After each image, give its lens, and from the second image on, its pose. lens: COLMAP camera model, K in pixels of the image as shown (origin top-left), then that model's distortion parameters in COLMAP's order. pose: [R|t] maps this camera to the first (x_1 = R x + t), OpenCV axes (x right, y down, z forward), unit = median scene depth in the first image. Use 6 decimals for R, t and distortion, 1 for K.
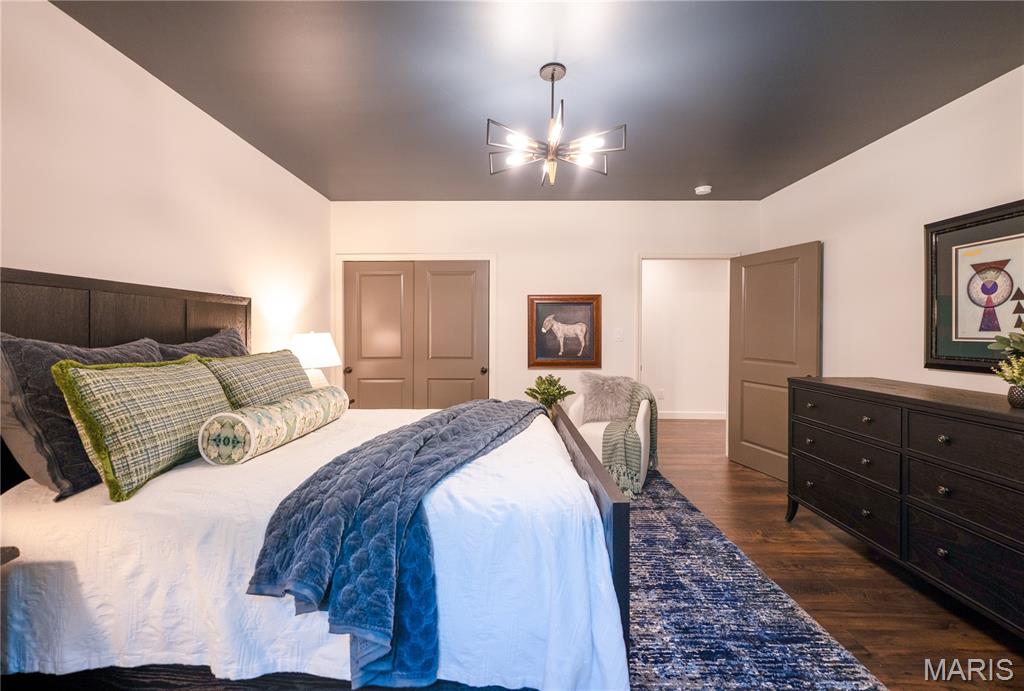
lens RADIAL K [[420.0, 0, 508.4], [0, 420.0, 329.4], [0, 0, 1]] dist [0.000536, -0.000113]
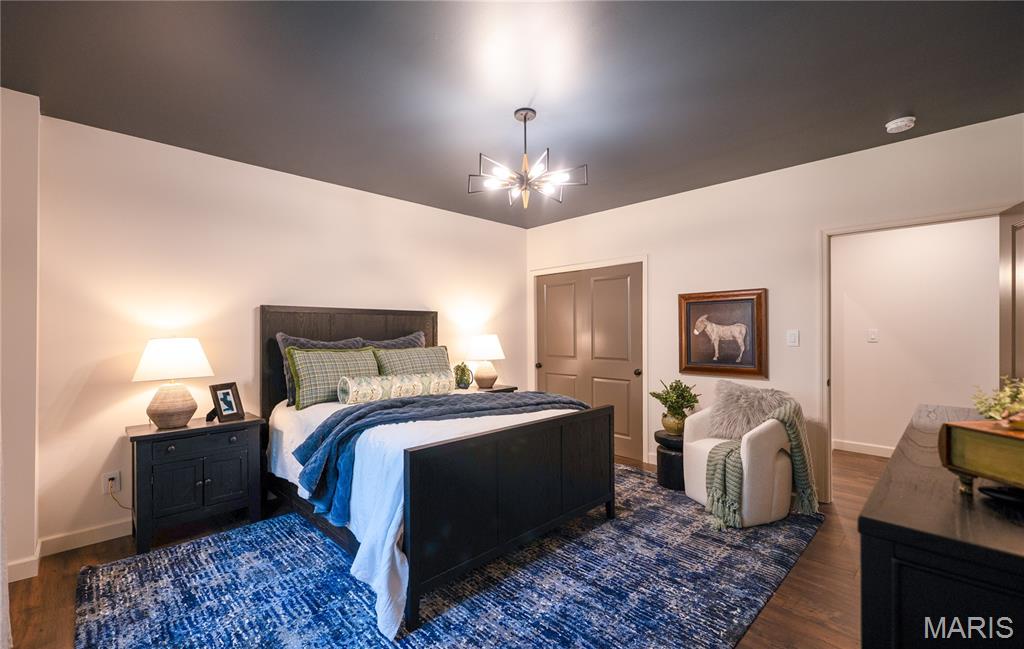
lens RADIAL K [[437.5, 0, 510.3], [0, 437.5, 329.9], [0, 0, 1]] dist [0.002461, 0.000049]
pose [[0.706314, -0.003580, -0.707890, 0.573607], [0.003841, 0.999992, -0.001224, -0.003870], [0.707888, -0.001854, 0.706322, 0.061354]]
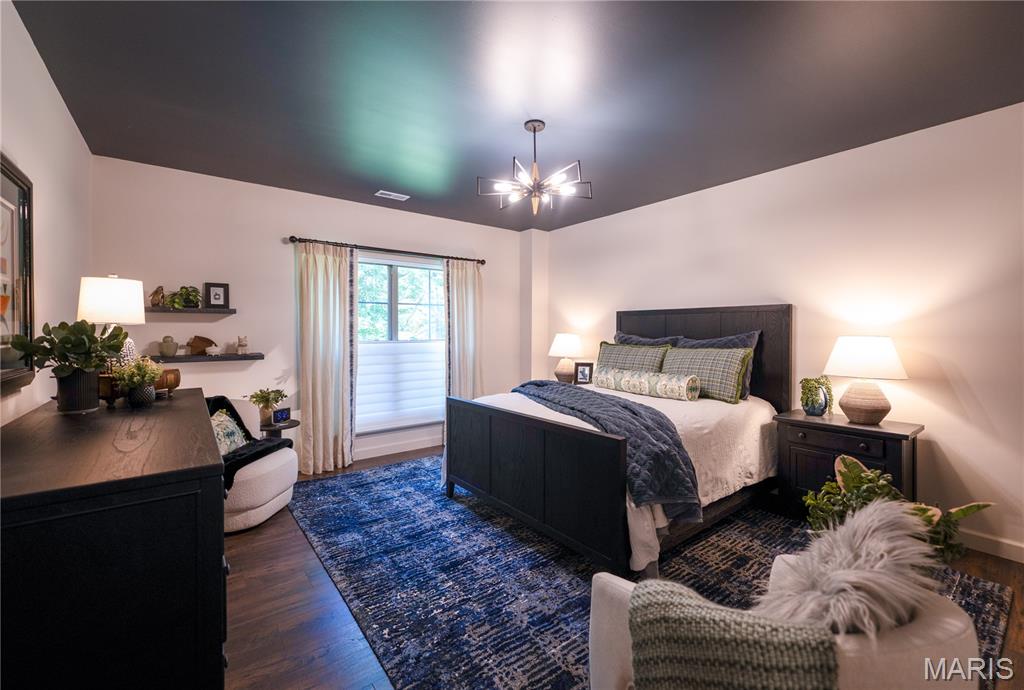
lens RADIAL K [[420.0, 0, 511.5], [0, 420.0, 336.1], [0, 0, 1]] dist [0.000536, -0.000113]
pose [[-0.784307, 0.009053, -0.620307, 0.568390], [0.003397, 0.999941, 0.010298, 0.000223], [0.620363, 0.005970, -0.784292, 1.181286]]
